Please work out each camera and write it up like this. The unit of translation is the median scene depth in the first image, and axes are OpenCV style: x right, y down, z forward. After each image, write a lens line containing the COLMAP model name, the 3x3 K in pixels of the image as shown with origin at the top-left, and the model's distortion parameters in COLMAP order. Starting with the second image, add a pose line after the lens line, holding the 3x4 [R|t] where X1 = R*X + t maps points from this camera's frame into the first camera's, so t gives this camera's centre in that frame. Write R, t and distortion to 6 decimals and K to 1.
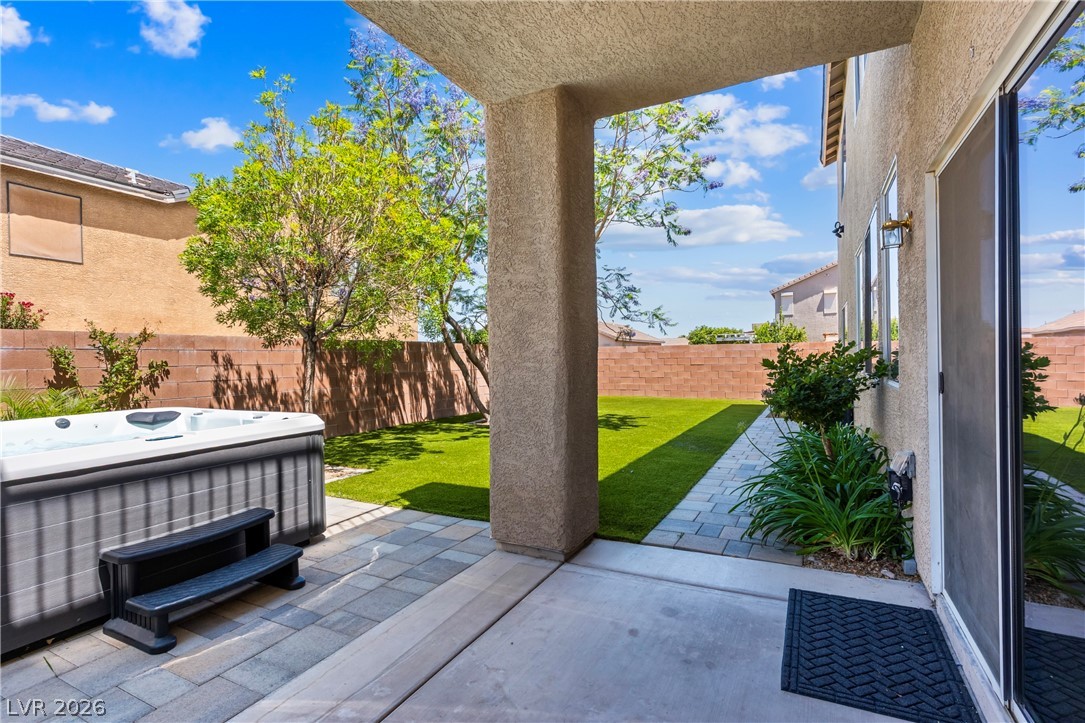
lens RADIAL K [[520.5, 0, 541.7], [0, 520.5, 361.1], [0, 0, 1]] dist [0.002798, 0.000163]
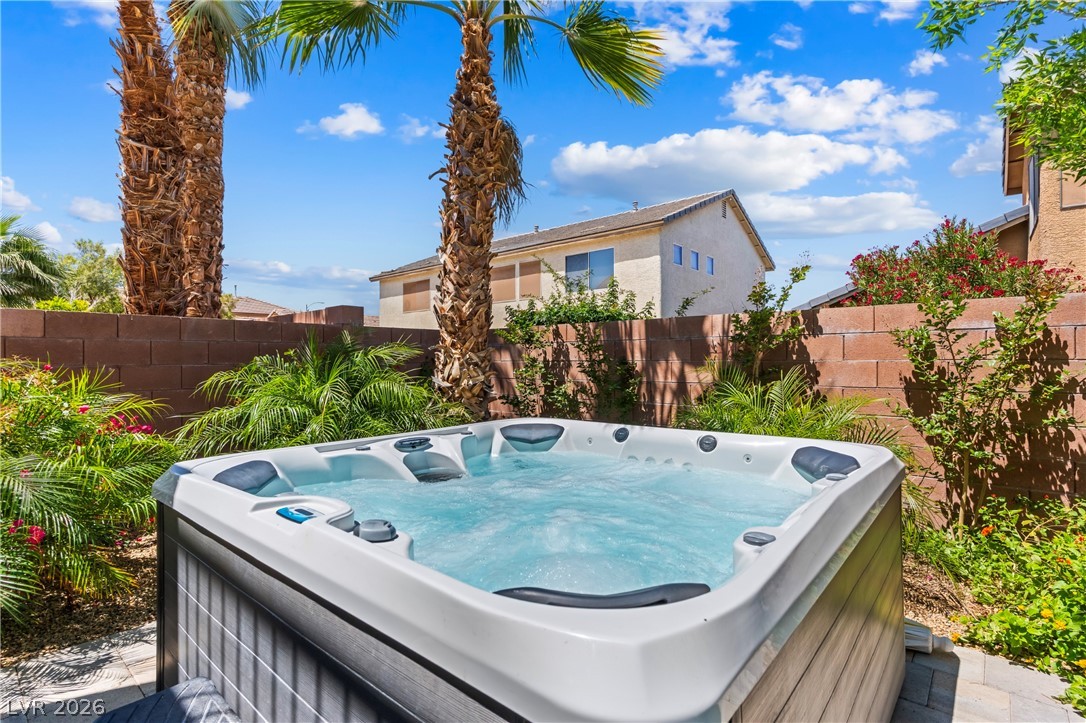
lens RADIAL K [[521.0, 0, 544.3], [0, 521.0, 359.3], [0, 0, 1]] dist [0.002798, 0.000163]
pose [[-0.224140, 0.014176, -0.974454, -0.212441], [0.000392, 0.999895, 0.014456, 0.004181], [0.974557, 0.002858, -0.224123, 0.853452]]
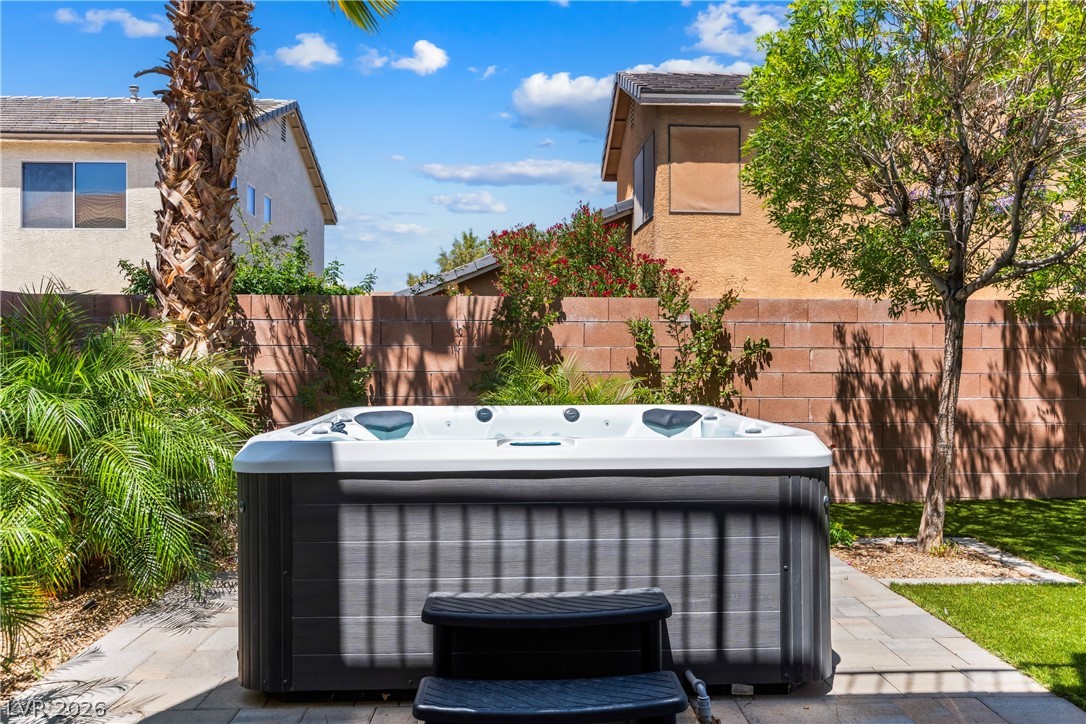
lens RADIAL K [[847.6, 0, 547.0], [0, 847.6, 360.1], [0, 0, 1]] dist [0.009099, -0.007844]
pose [[0.493721, 0.023984, -0.869290, 0.115500], [-0.017776, 0.999689, 0.017486, 0.017674], [0.869439, 0.006819, 0.493993, 0.327176]]
